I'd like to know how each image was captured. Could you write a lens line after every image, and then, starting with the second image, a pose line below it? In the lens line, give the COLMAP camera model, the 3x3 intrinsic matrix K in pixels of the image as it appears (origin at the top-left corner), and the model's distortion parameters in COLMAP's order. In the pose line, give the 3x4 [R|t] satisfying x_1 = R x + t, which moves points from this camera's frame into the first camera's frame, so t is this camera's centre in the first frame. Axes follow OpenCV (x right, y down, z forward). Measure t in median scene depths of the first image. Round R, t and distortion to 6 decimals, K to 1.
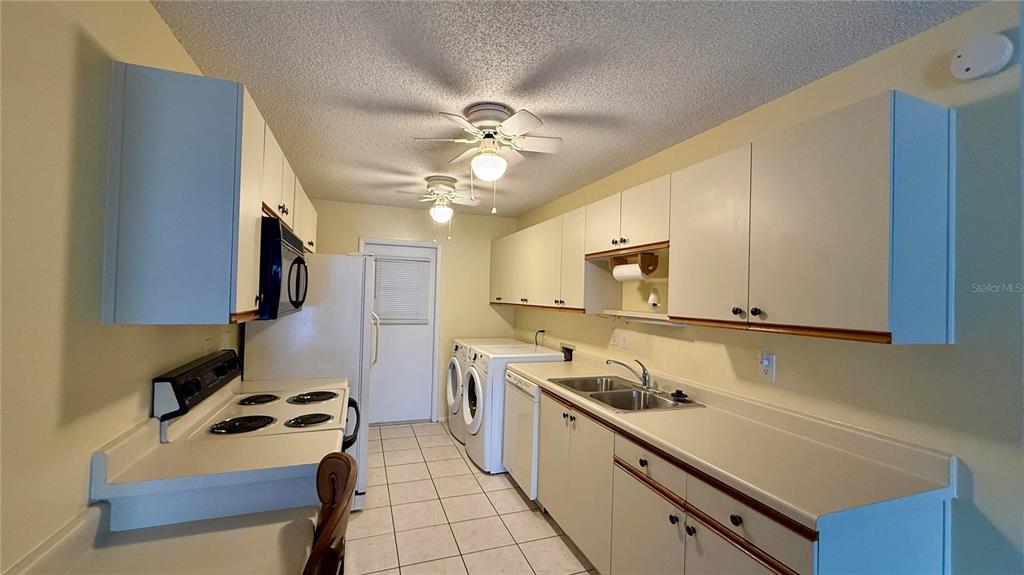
lens RADIAL K [[407.4, 0, 511.0], [0, 407.4, 288.7], [0, 0, 1]] dist [0.001264, 0.000223]
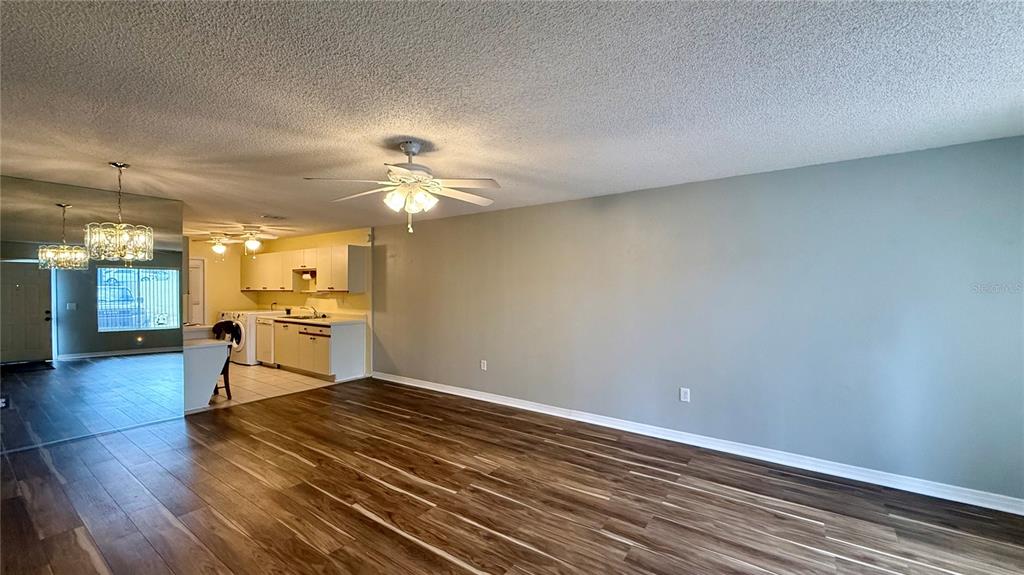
lens RADIAL K [[407.4, 0, 511.0], [0, 407.4, 288.7], [0, 0, 1]] dist [0.001264, 0.000223]
pose [[0.827629, -0.032816, 0.560316, -0.111017], [0.015846, 0.999258, 0.035118, -0.027483], [-0.561053, -0.020185, 0.827534, -1.725554]]
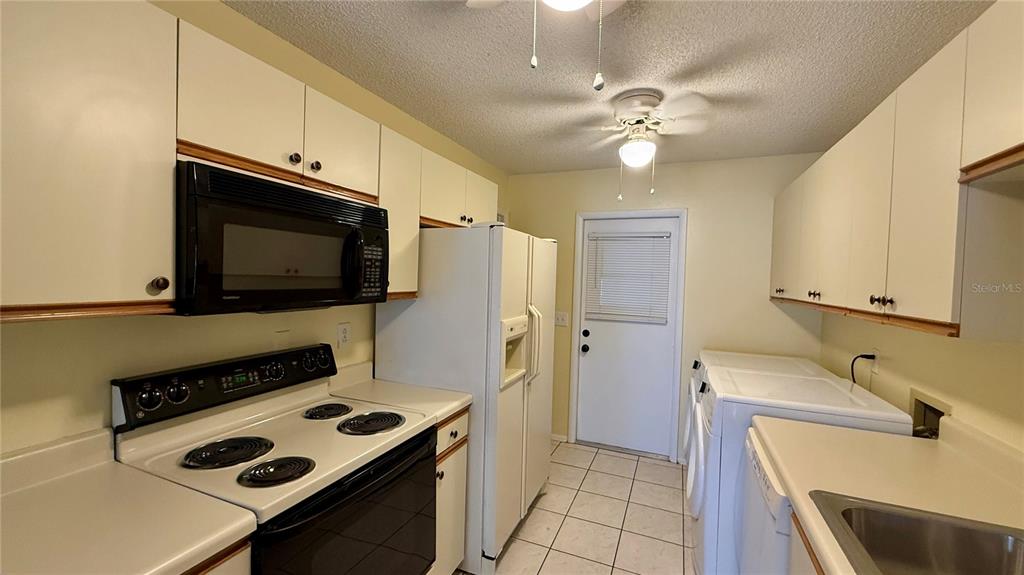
lens RADIAL K [[407.4, 0, 511.0], [0, 407.4, 288.7], [0, 0, 1]] dist [0.001264, 0.000223]
pose [[0.733712, 0.013409, -0.679328, 0.120406], [0.003174, 0.999727, 0.023160, 0.008873], [0.679453, -0.019149, 0.733469, 0.422098]]
